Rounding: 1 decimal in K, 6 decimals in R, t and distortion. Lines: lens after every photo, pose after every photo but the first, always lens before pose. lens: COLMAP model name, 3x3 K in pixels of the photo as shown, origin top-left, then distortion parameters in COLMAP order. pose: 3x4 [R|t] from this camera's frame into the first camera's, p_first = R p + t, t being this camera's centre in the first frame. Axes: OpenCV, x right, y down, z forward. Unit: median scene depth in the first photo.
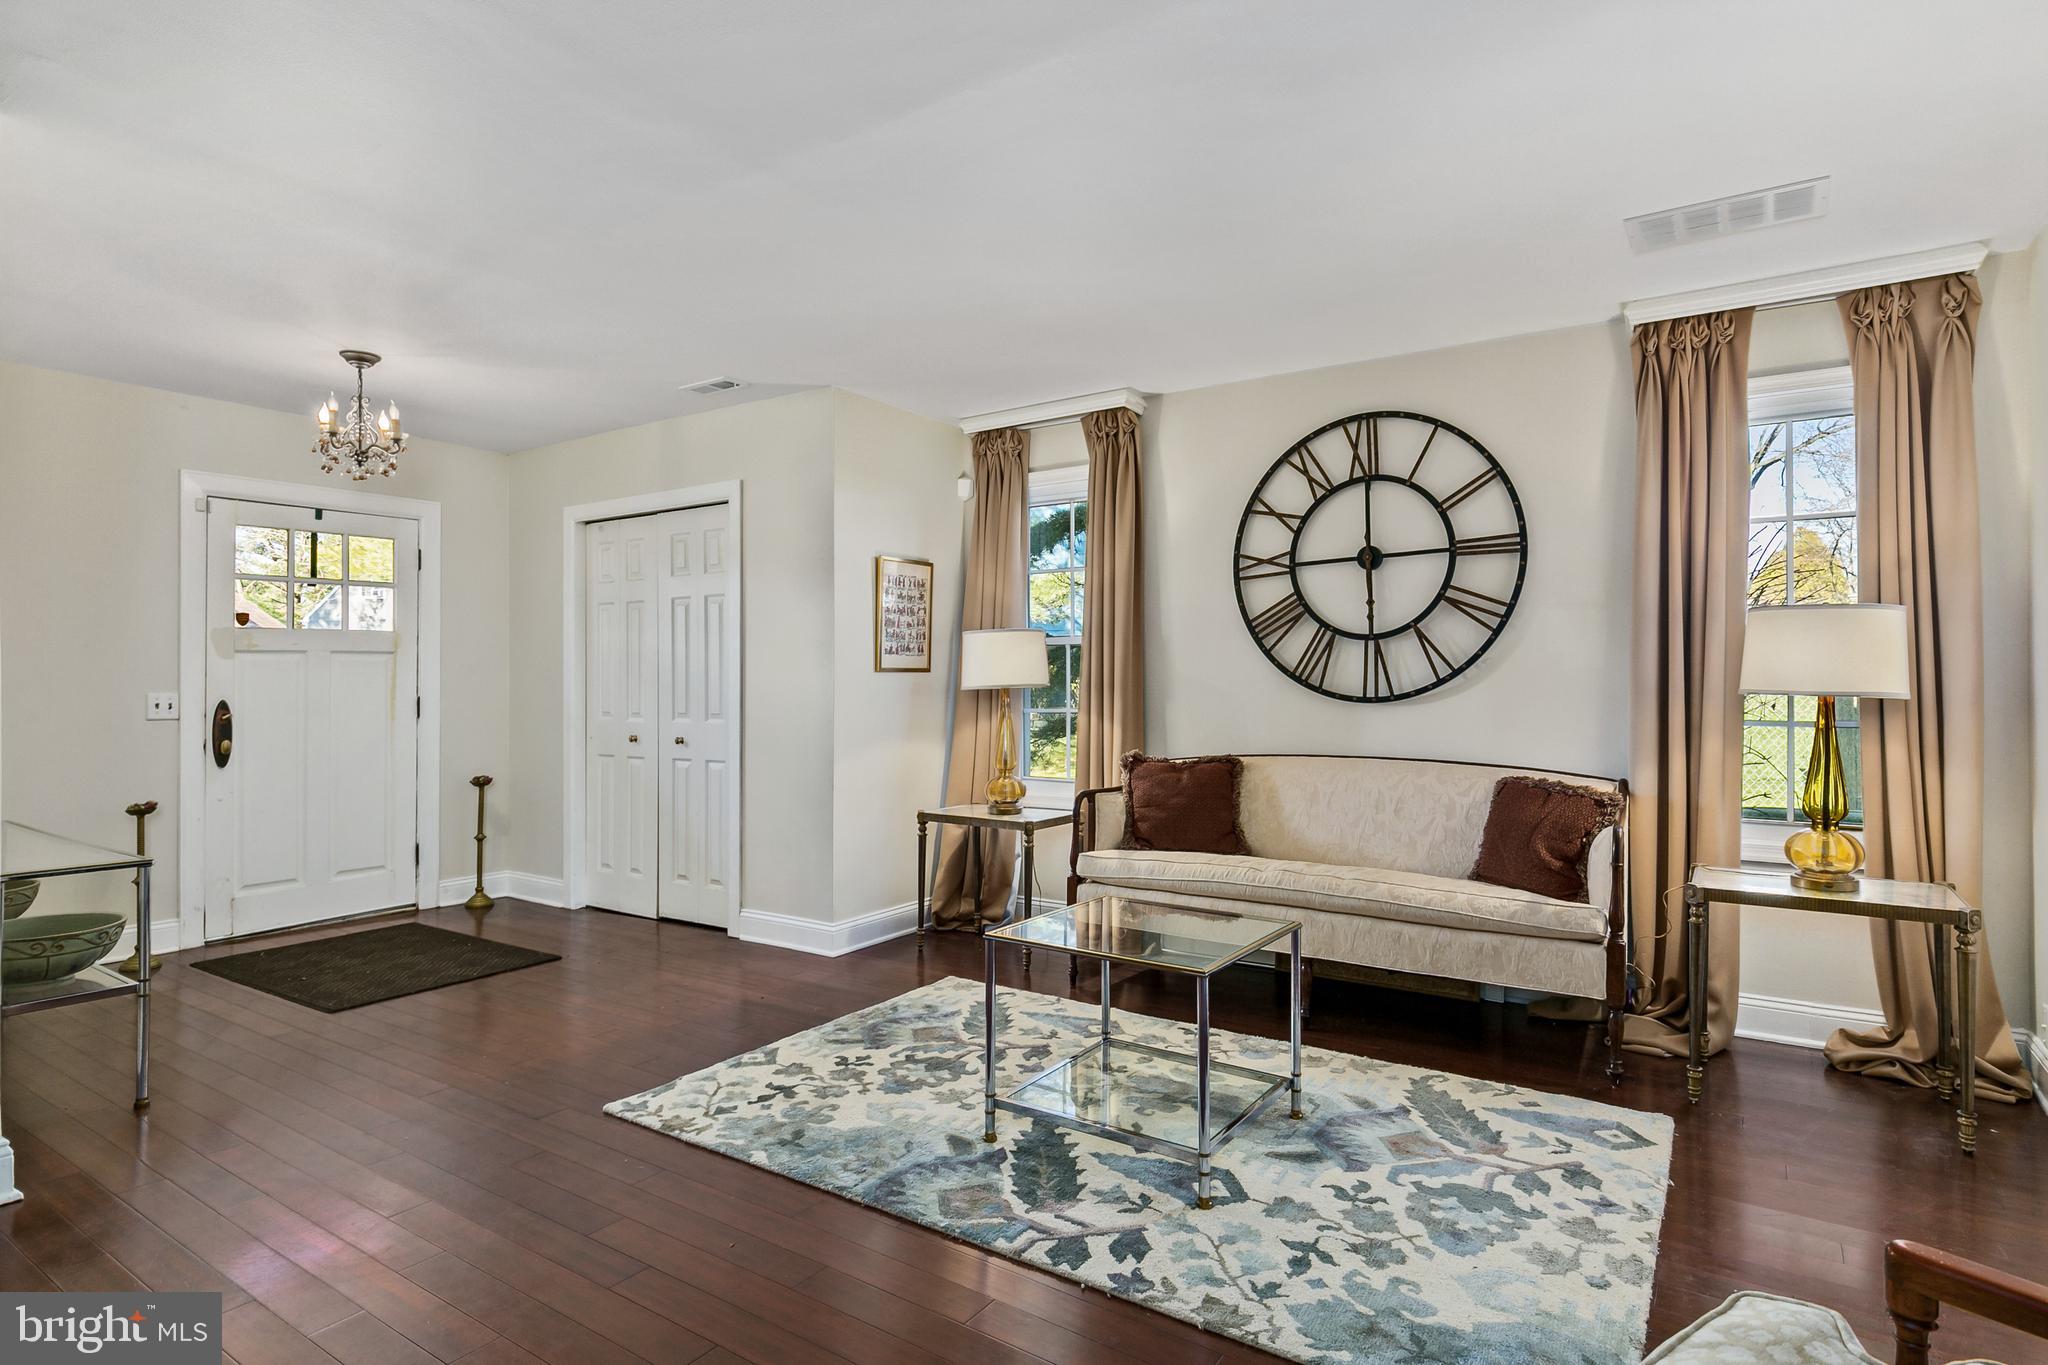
lens RADIAL K [[1083.5, 0, 1033.5], [0, 1083.5, 686.1], [0, 0, 1]] dist [-0.001686, -0.000679]
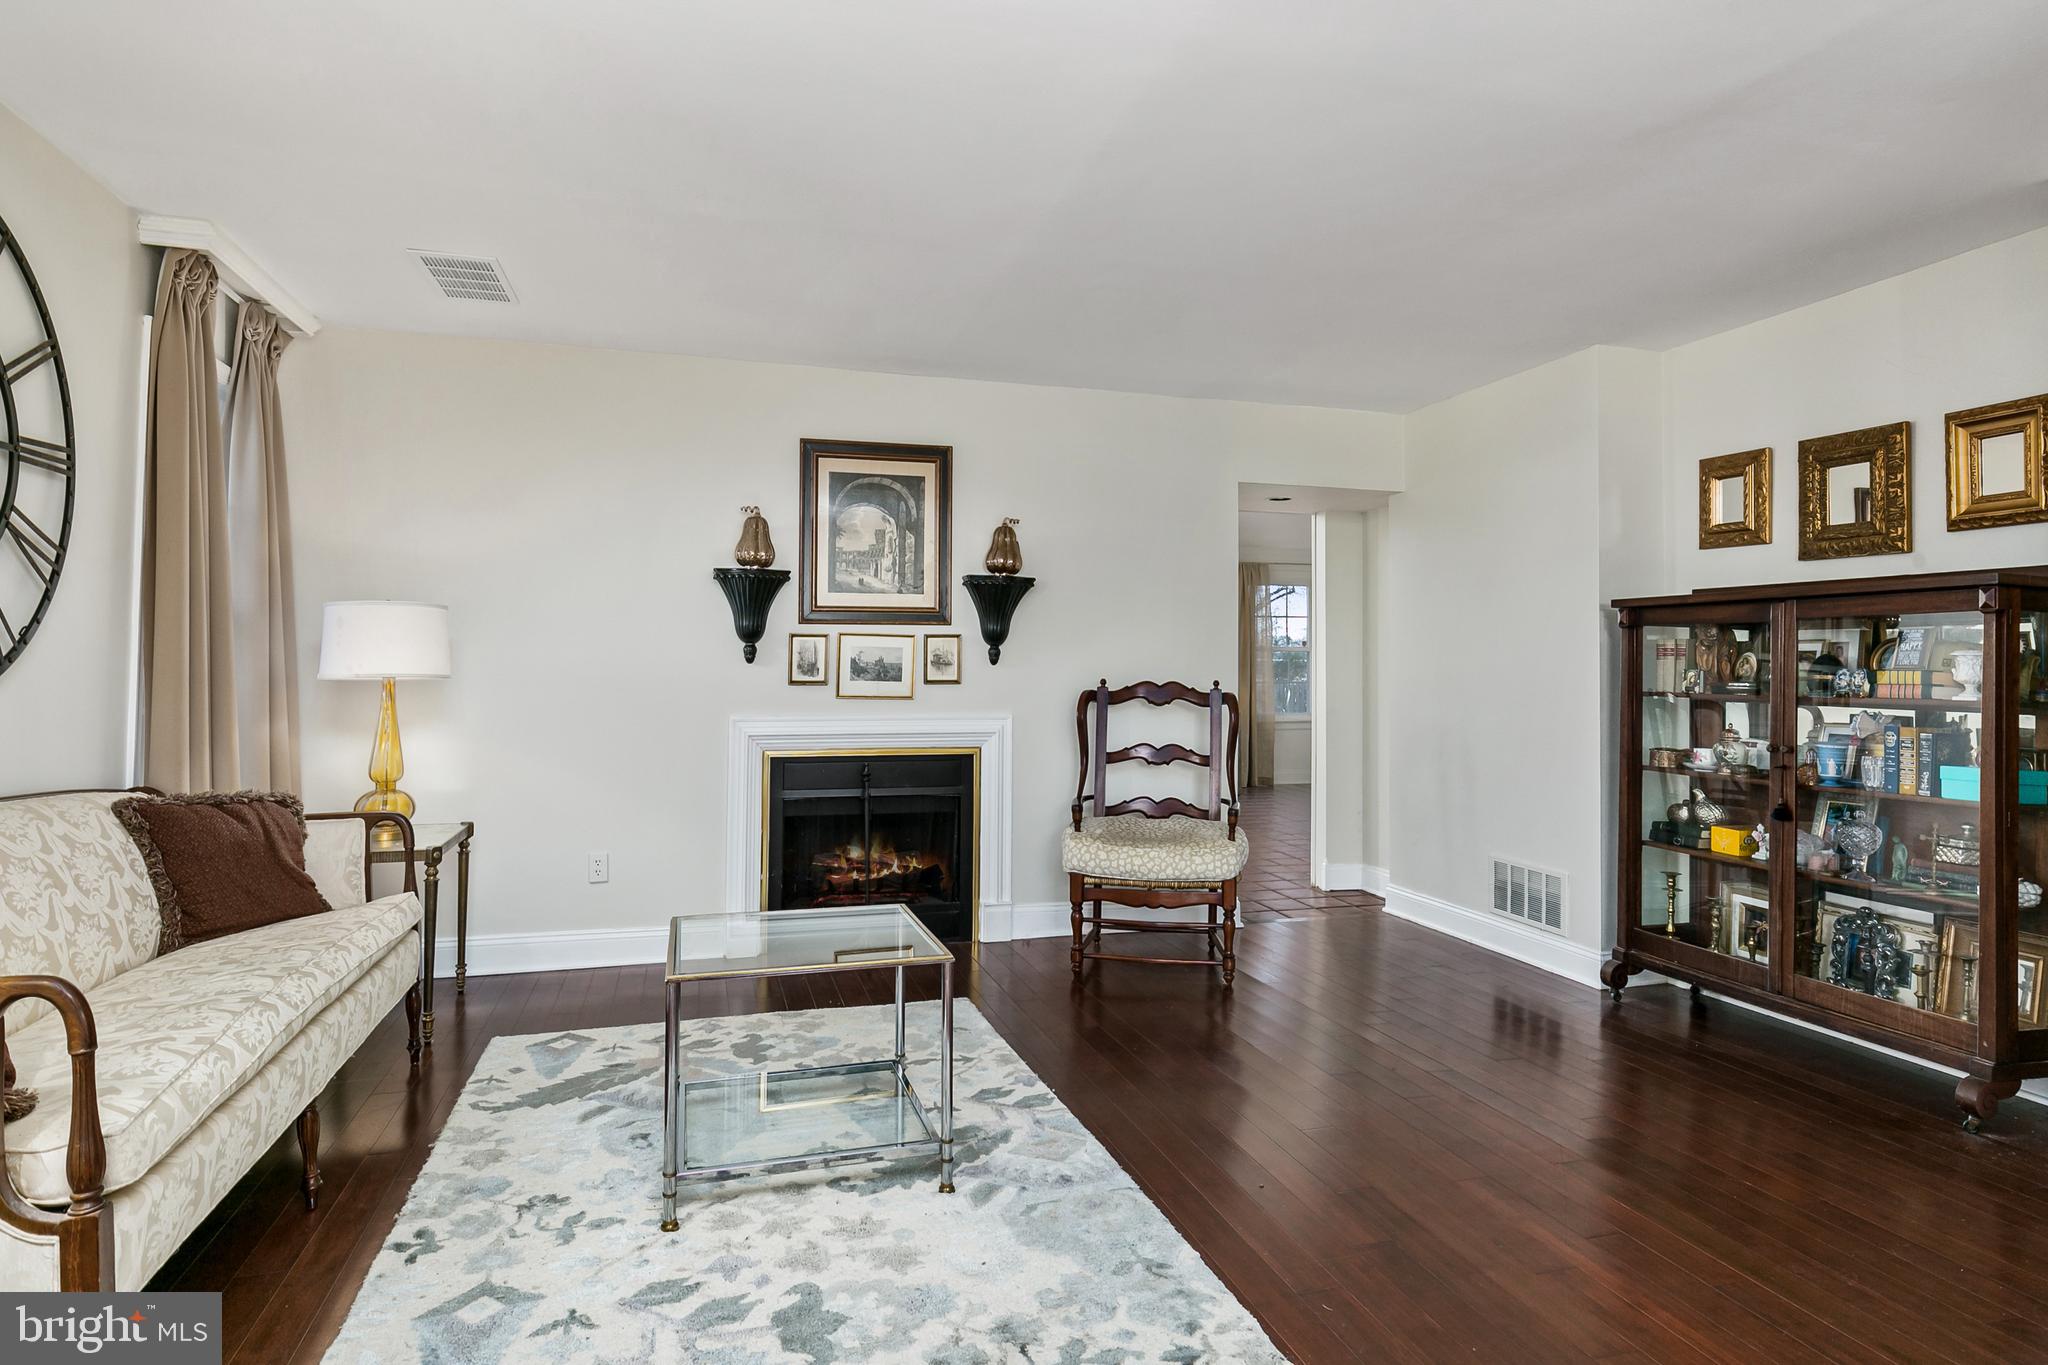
lens RADIAL K [[1139.9, 0, 1021.4], [0, 1139.9, 677.7], [0, 0, 1]] dist [0.004134, 0.001336]
pose [[-0.772132, -0.007430, 0.635419, -0.592392], [-0.001918, 0.999954, 0.009361, -0.004991], [-0.635459, 0.006009, -0.772111, 1.477306]]
